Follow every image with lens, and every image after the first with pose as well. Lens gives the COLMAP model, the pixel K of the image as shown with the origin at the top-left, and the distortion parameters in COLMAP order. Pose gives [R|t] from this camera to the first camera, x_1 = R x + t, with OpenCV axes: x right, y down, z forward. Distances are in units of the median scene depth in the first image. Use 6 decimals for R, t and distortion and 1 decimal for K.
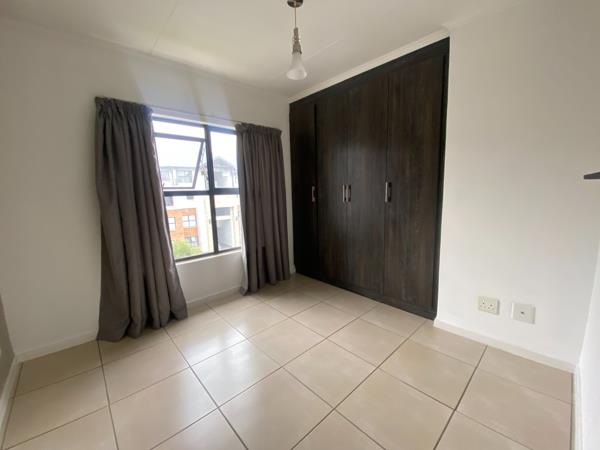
lens RADIAL K [[244.9, 0, 300.0], [0, 244.9, 225.0], [0, 0, 1]] dist [0.000311, -0.015920]
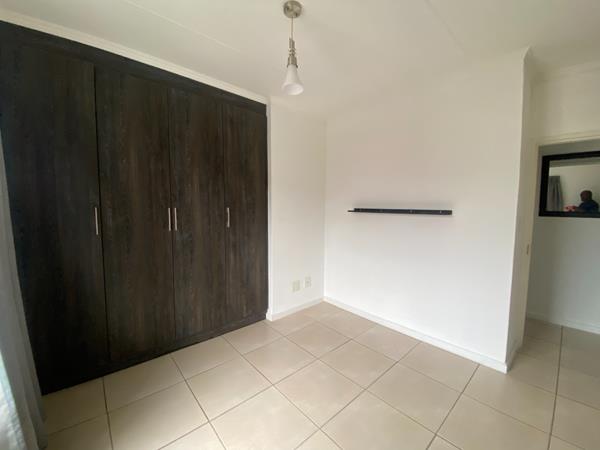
lens RADIAL K [[240.2, 0, 298.2], [0, 240.2, 222.5], [0, 0, 1]] dist [0.001574, 0.000072]
pose [[0.014962, -0.038219, 0.999157, -0.648733], [0.136128, 0.990043, 0.035832, -0.115334], [-0.990578, 0.135477, 0.020015, 0.733347]]
